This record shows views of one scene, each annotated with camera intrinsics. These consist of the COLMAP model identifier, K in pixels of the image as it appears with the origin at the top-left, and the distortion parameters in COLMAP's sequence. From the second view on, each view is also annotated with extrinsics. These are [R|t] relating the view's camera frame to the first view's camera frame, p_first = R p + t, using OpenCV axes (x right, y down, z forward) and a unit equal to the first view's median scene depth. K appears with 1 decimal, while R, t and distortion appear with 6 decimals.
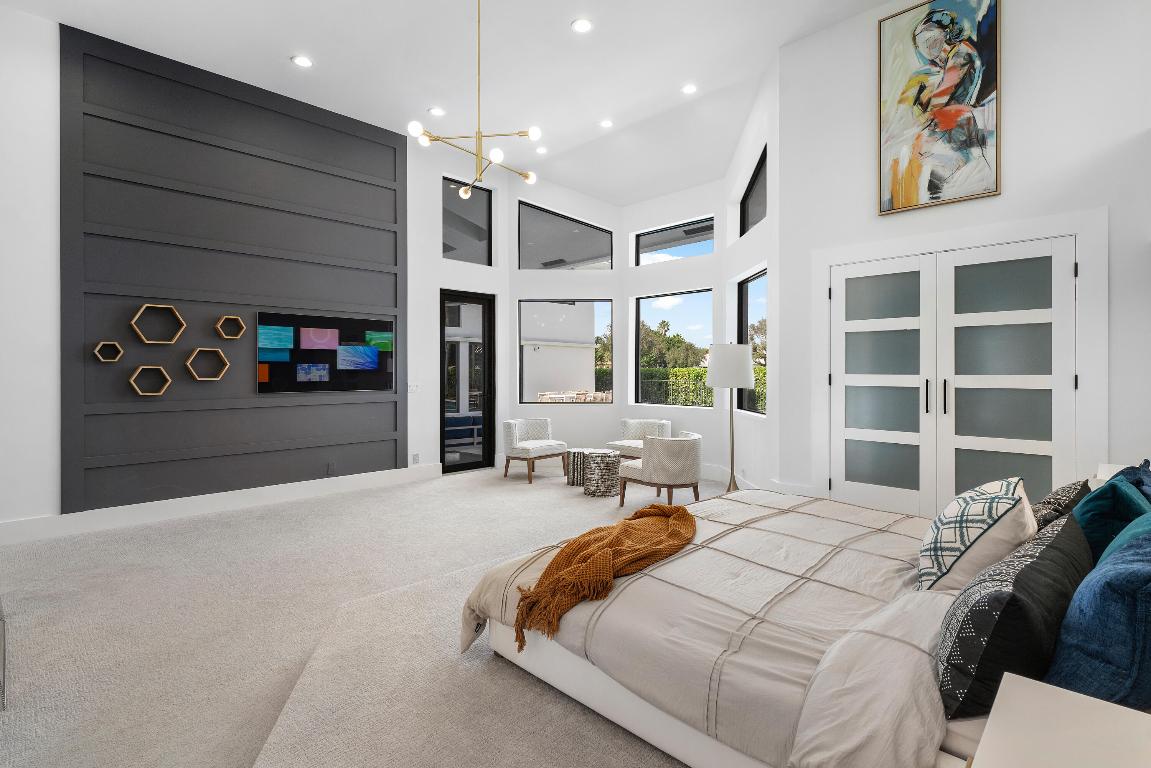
lens RADIAL K [[562.6, 0, 574.8], [0, 562.6, 379.5], [0, 0, 1]] dist [-0.003342, -0.001020]
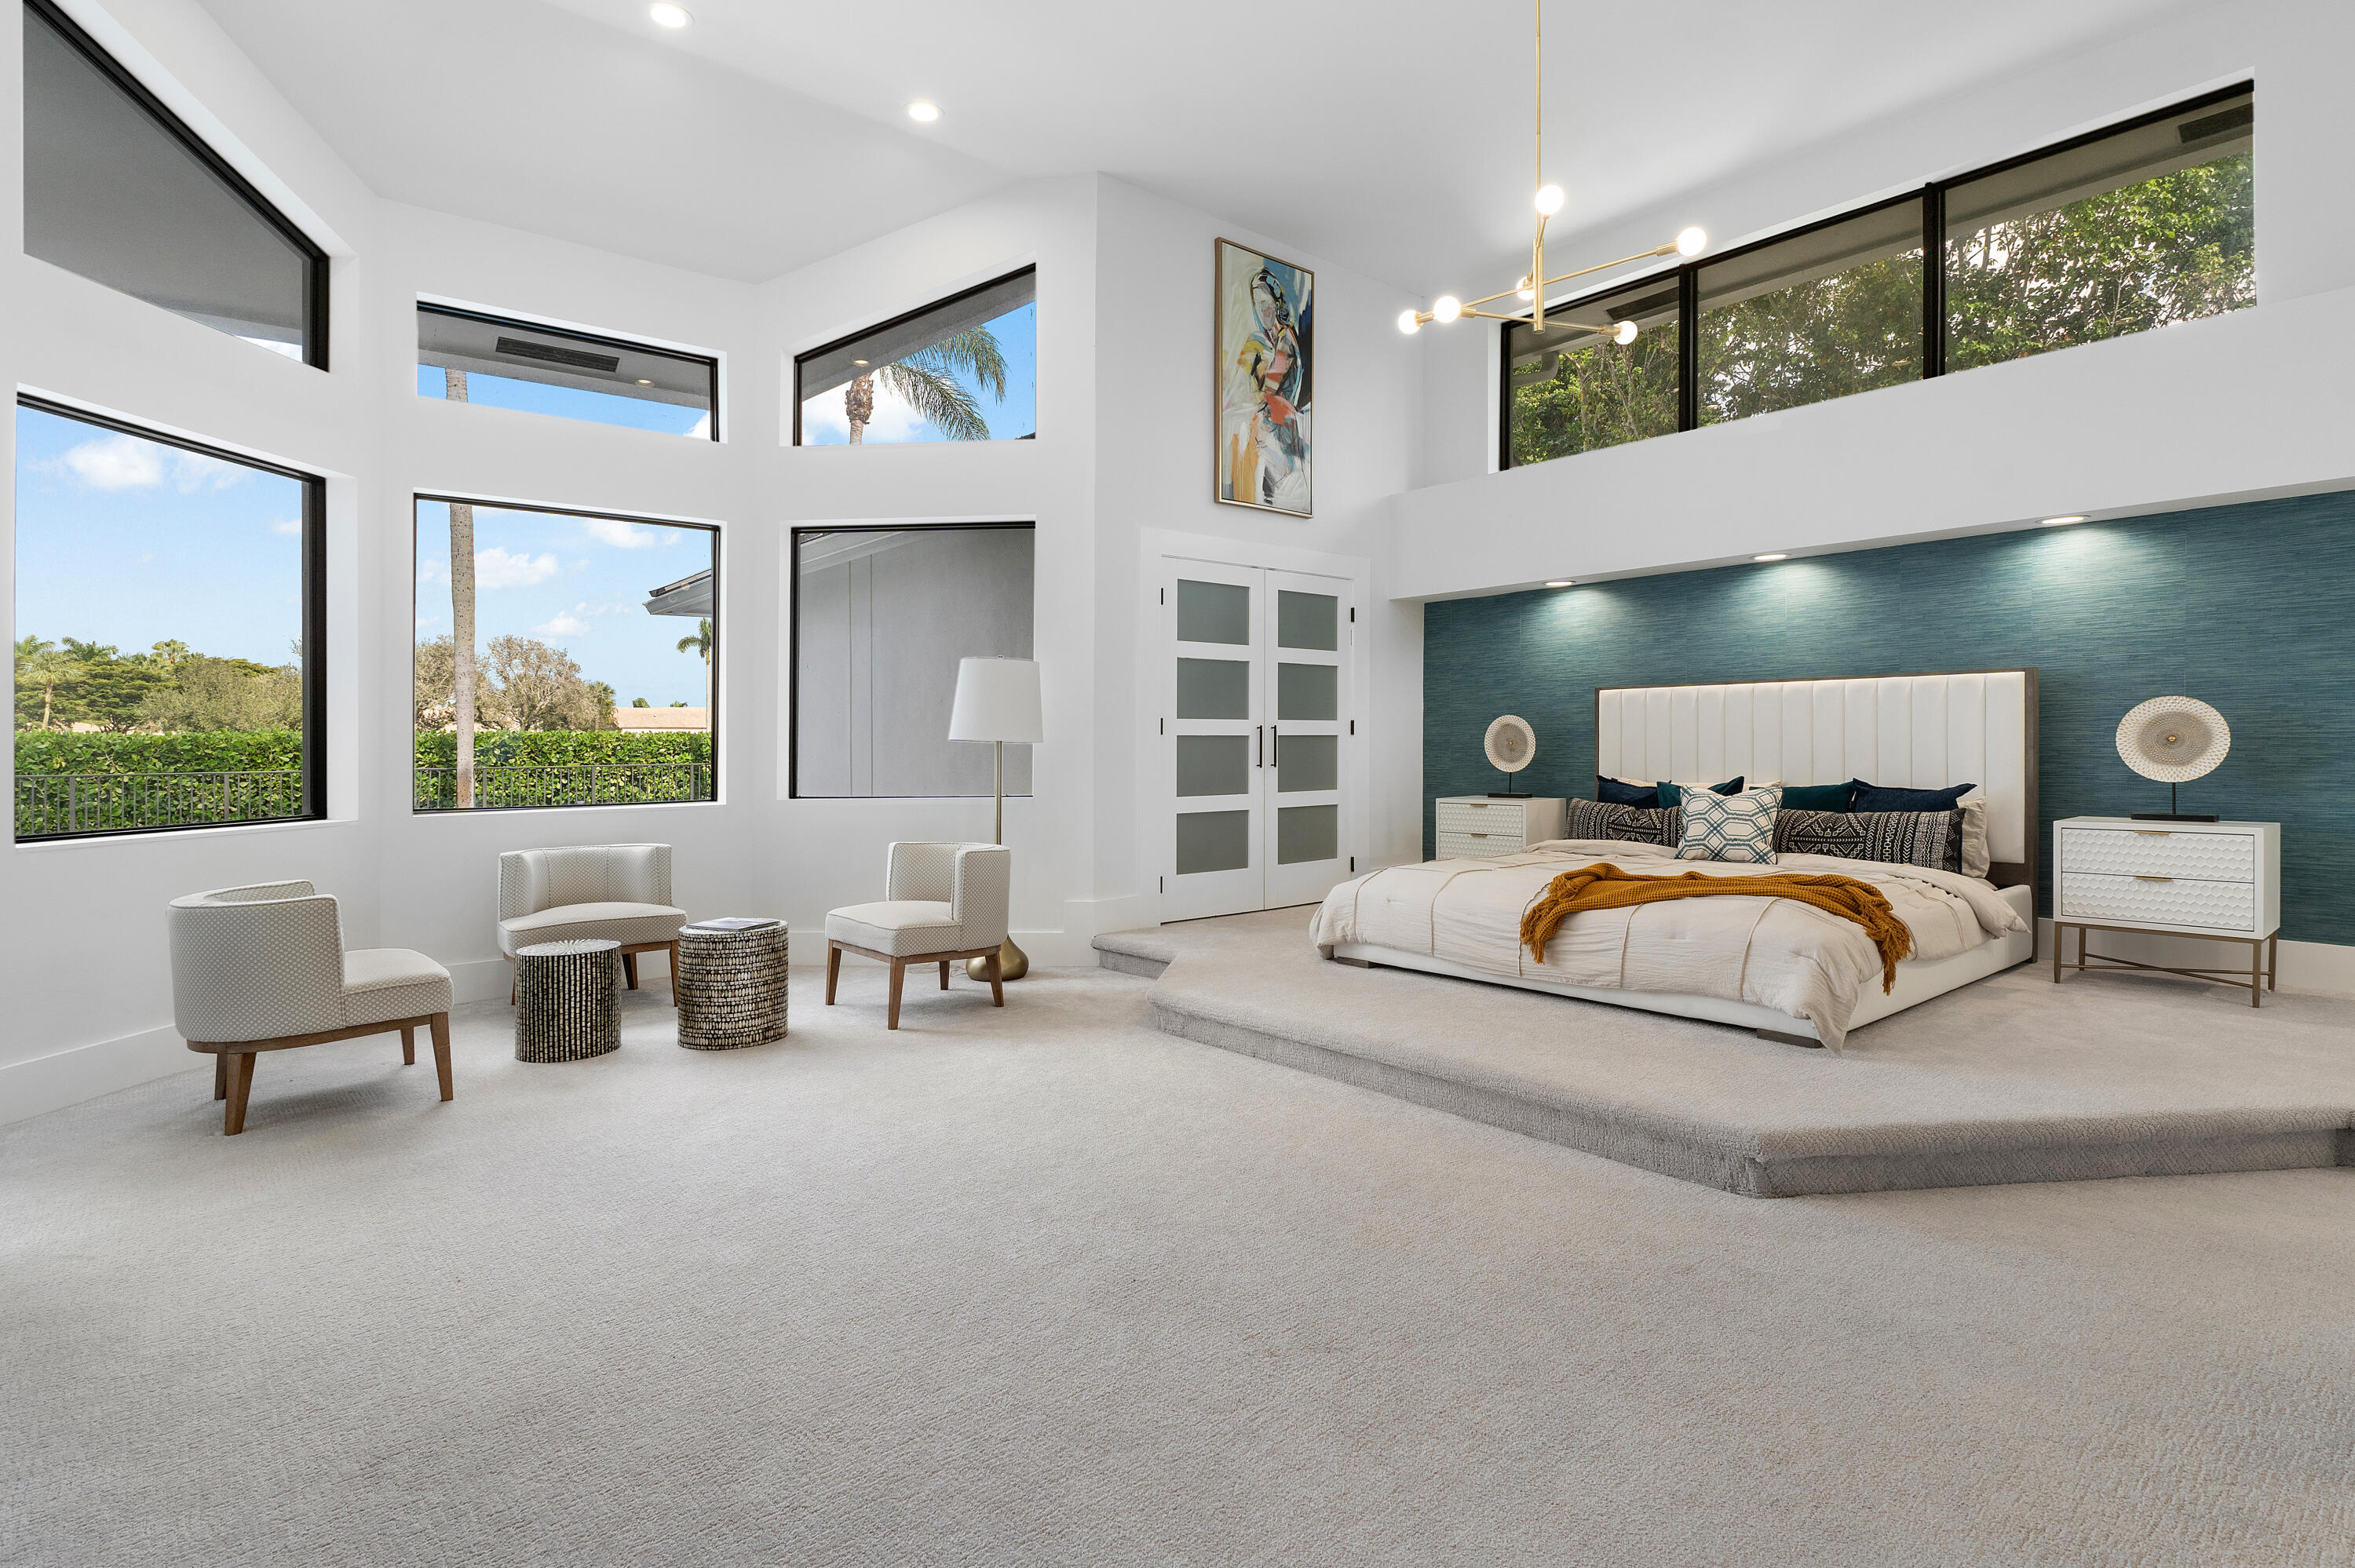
lens RADIAL K [[1150.9, 0, 1171.8], [0, 1150.9, 765.7], [0, 0, 1]] dist [-0.003342, -0.001020]
pose [[0.091897, -0.014309, 0.995666, -1.032857], [0.024503, 0.999626, 0.012104, 0.034847], [-0.995467, 0.023284, 0.092214, 0.994832]]
